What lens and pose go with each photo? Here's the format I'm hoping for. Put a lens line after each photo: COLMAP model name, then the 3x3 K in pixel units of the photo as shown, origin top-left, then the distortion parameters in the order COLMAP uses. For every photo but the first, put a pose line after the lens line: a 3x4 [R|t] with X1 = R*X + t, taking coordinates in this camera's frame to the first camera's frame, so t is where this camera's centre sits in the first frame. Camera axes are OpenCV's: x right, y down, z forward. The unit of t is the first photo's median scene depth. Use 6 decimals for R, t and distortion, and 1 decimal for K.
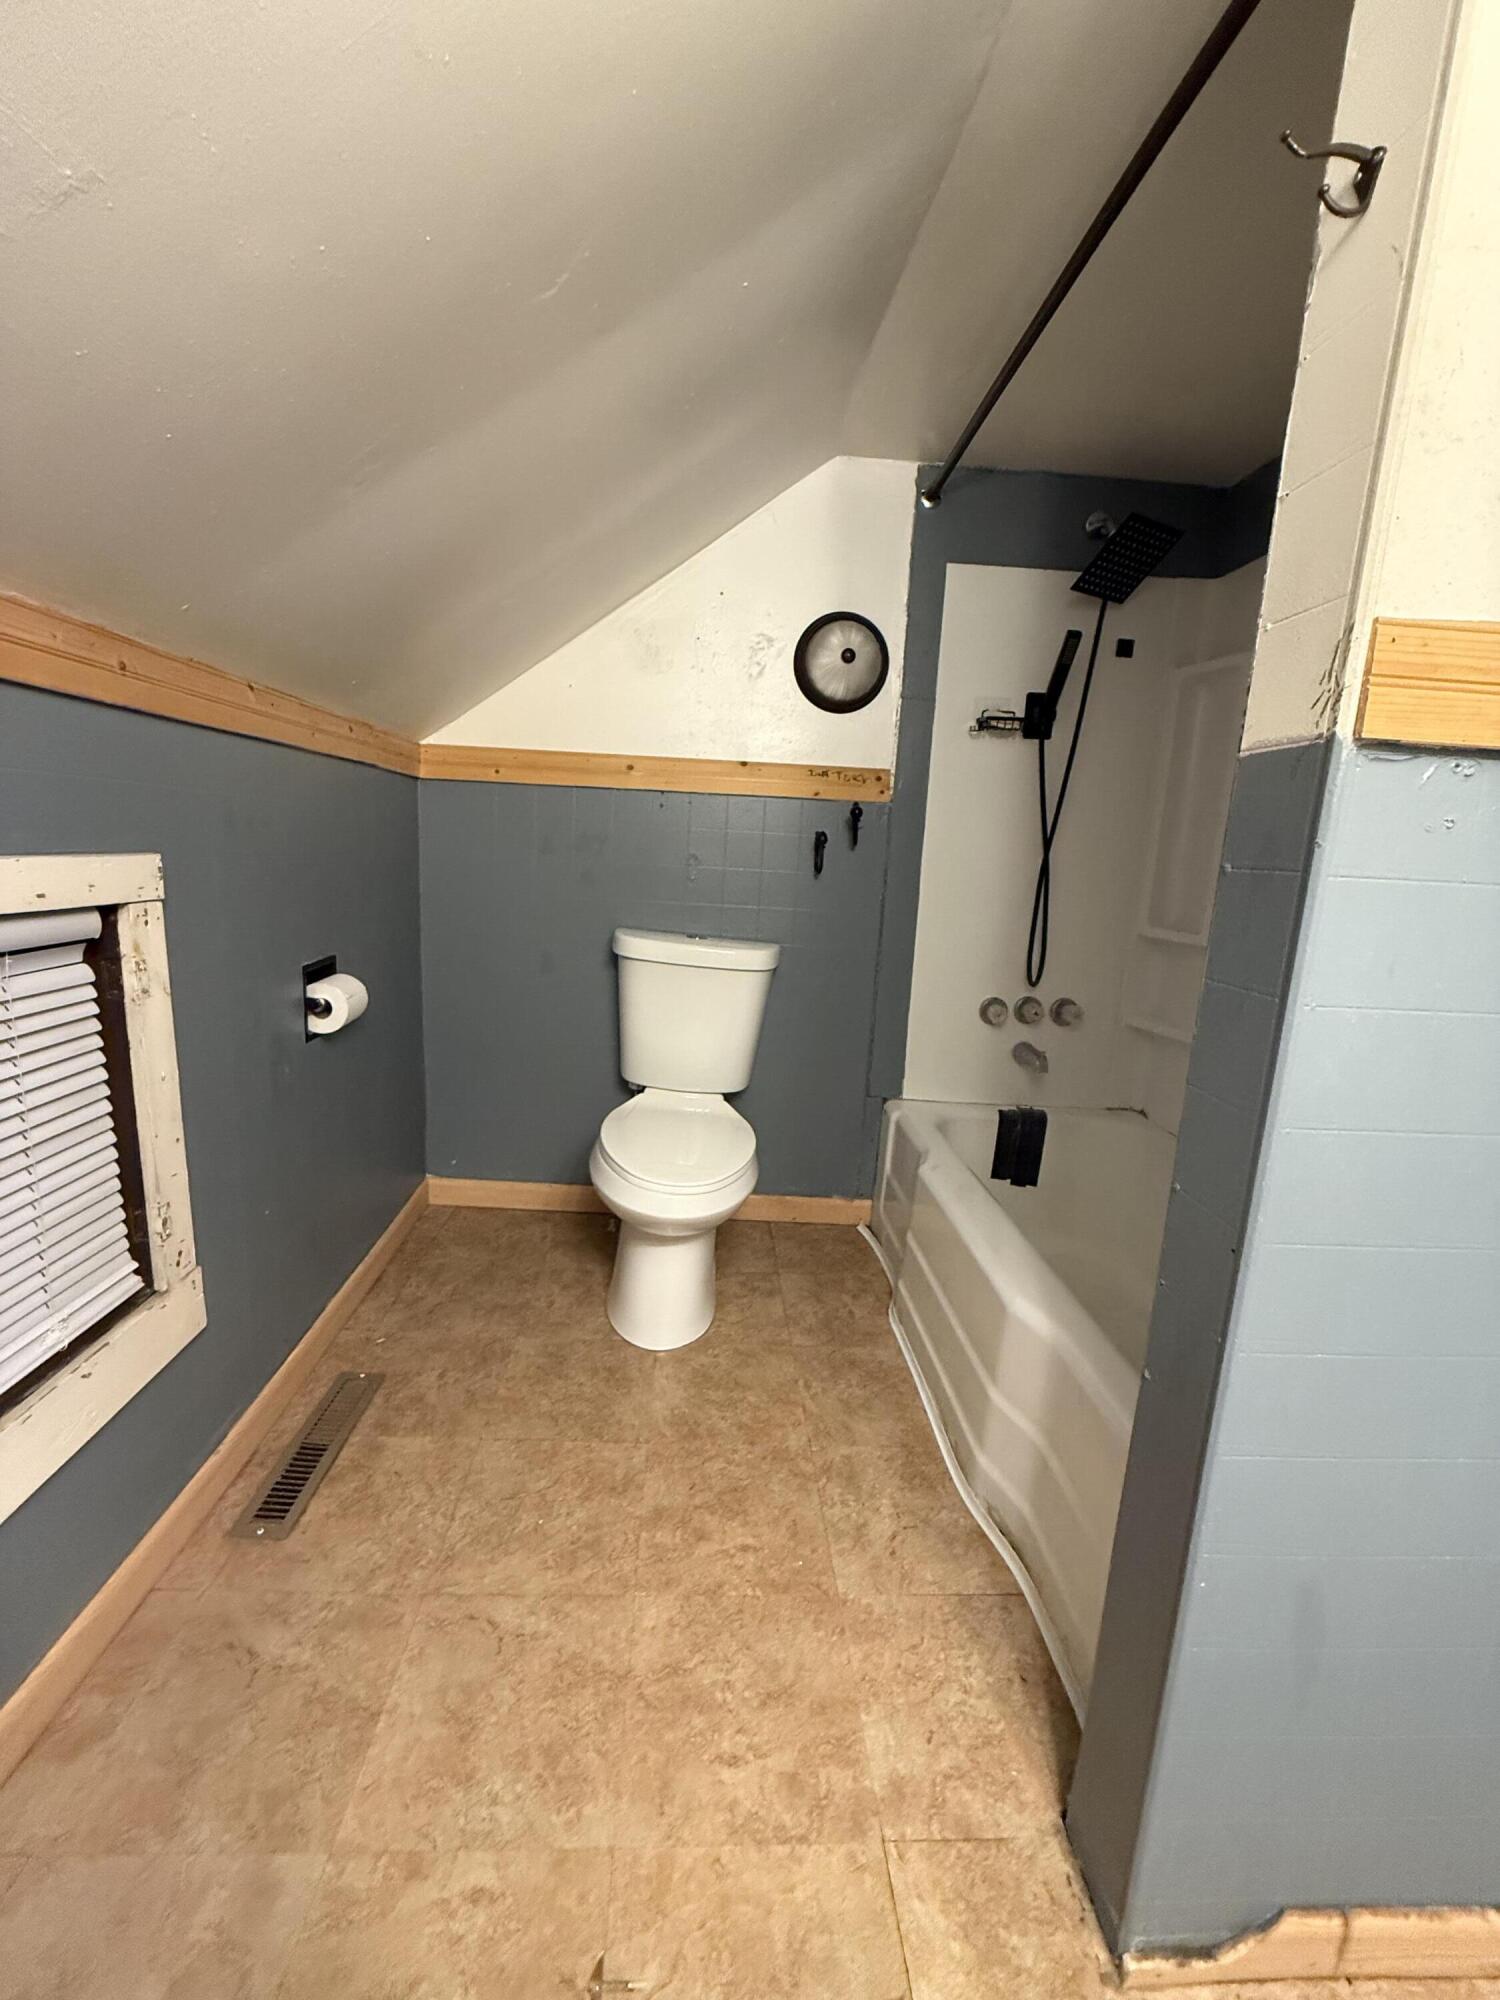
lens RADIAL K [[794.6, 0, 747.2], [0, 794.6, 999.5], [0, 0, 1]] dist [-0.000148, -0.000357]
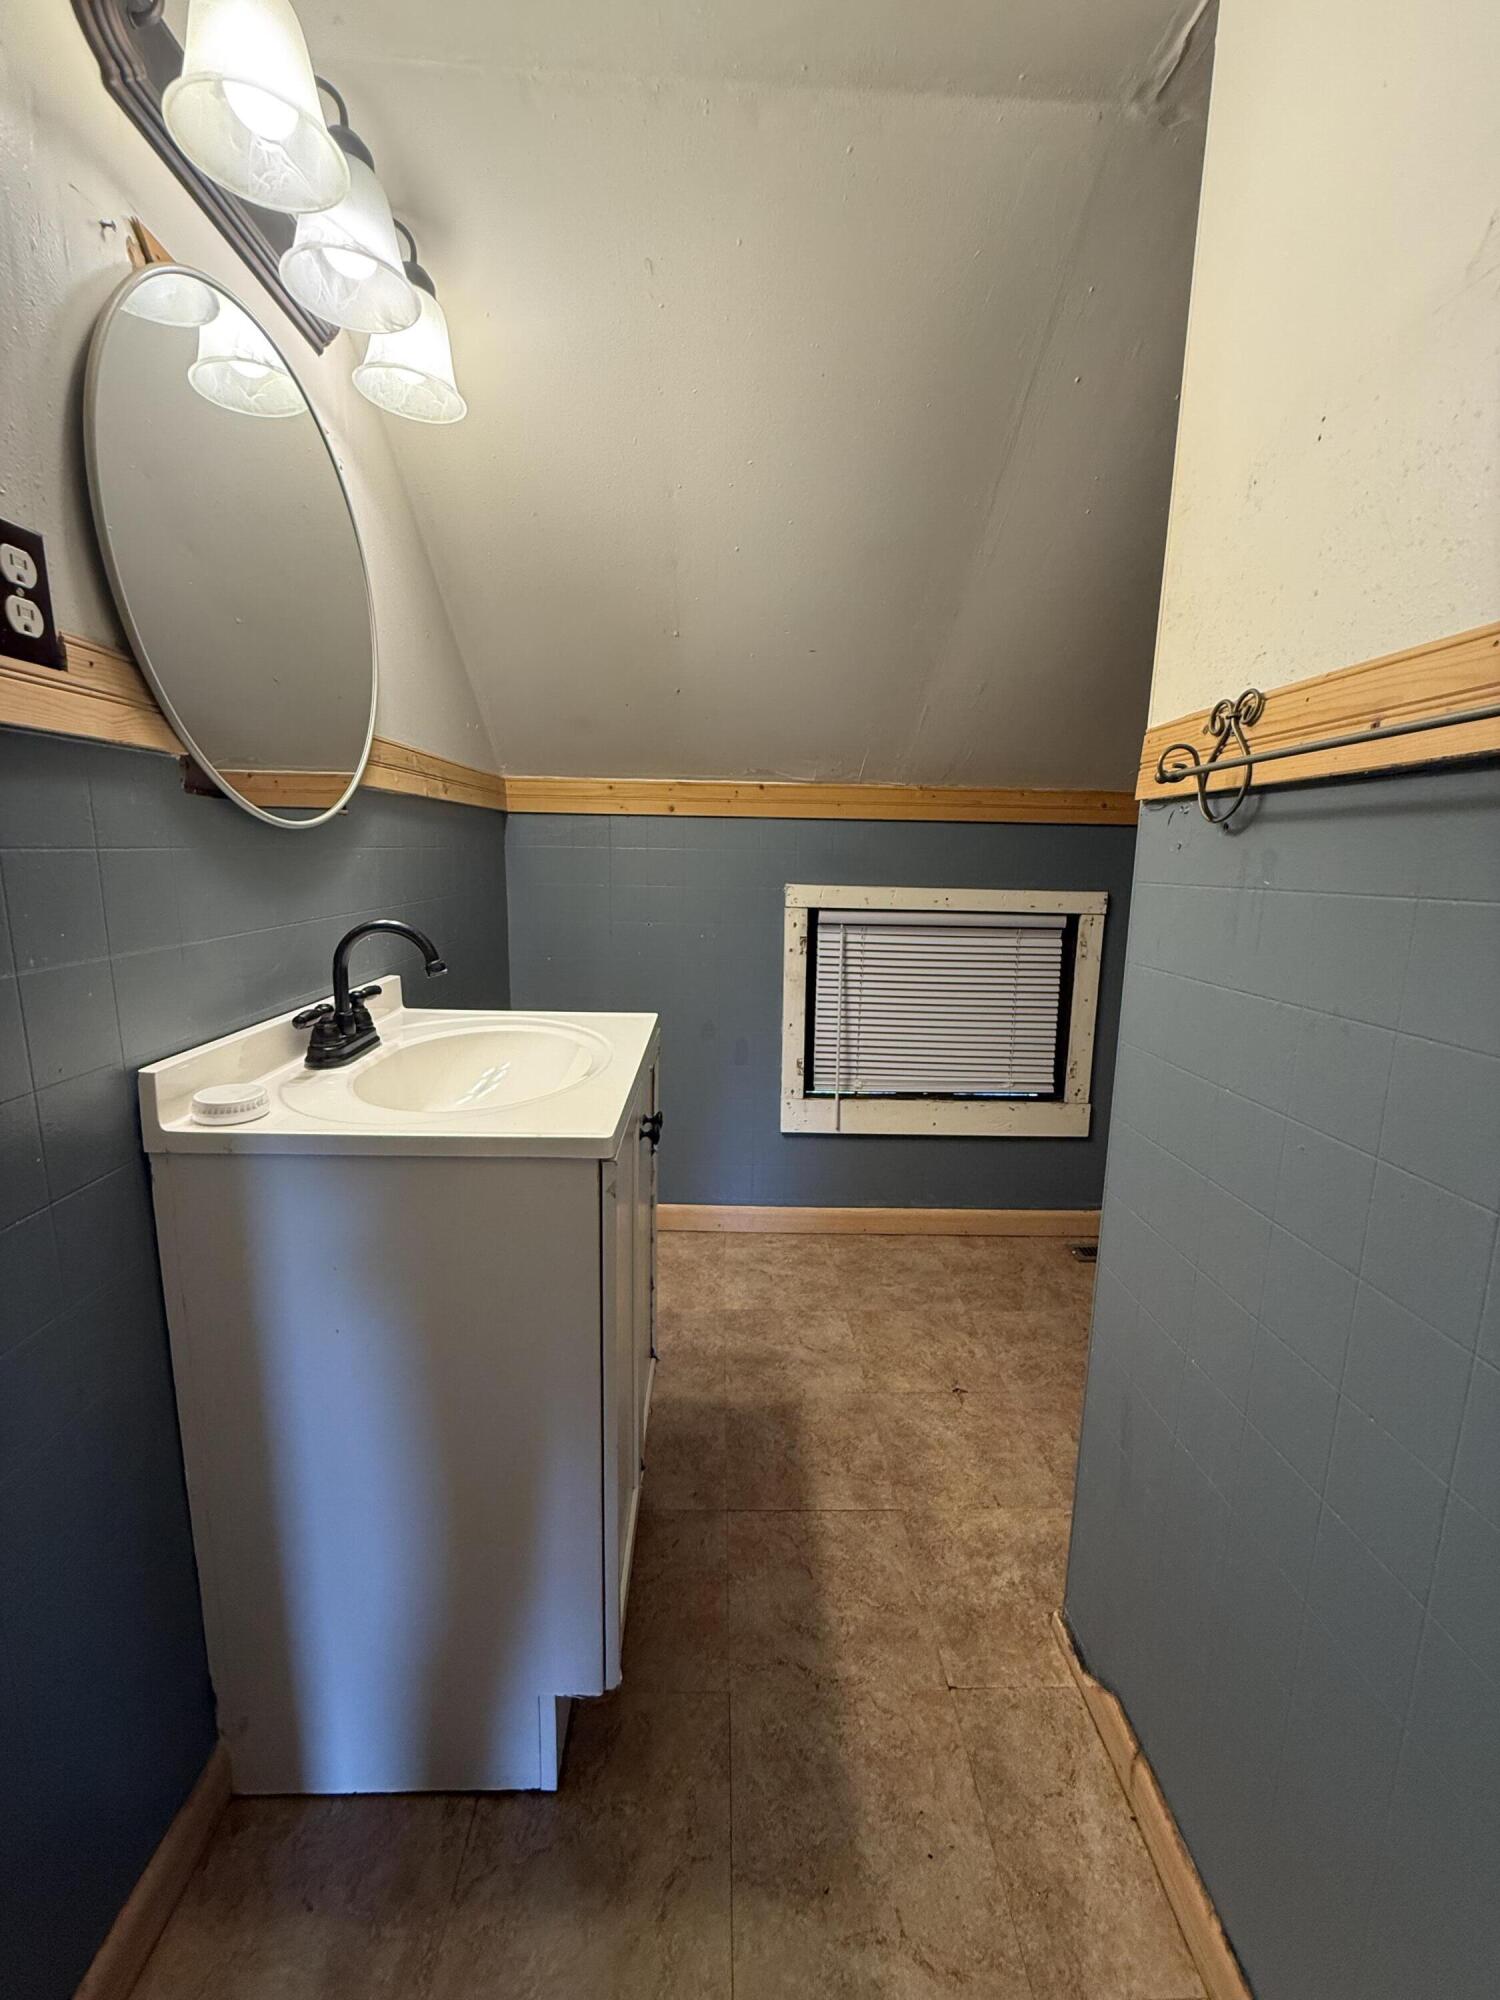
lens RADIAL K [[794.6, 0, 746.8], [0, 794.6, 995.8], [0, 0, 1]] dist [-0.000148, -0.000357]
pose [[-0.017994, 0.131169, -0.991197, 1.510581], [-0.206619, 0.969470, 0.132045, -0.001575], [0.978256, 0.207176, 0.009657, 0.136063]]
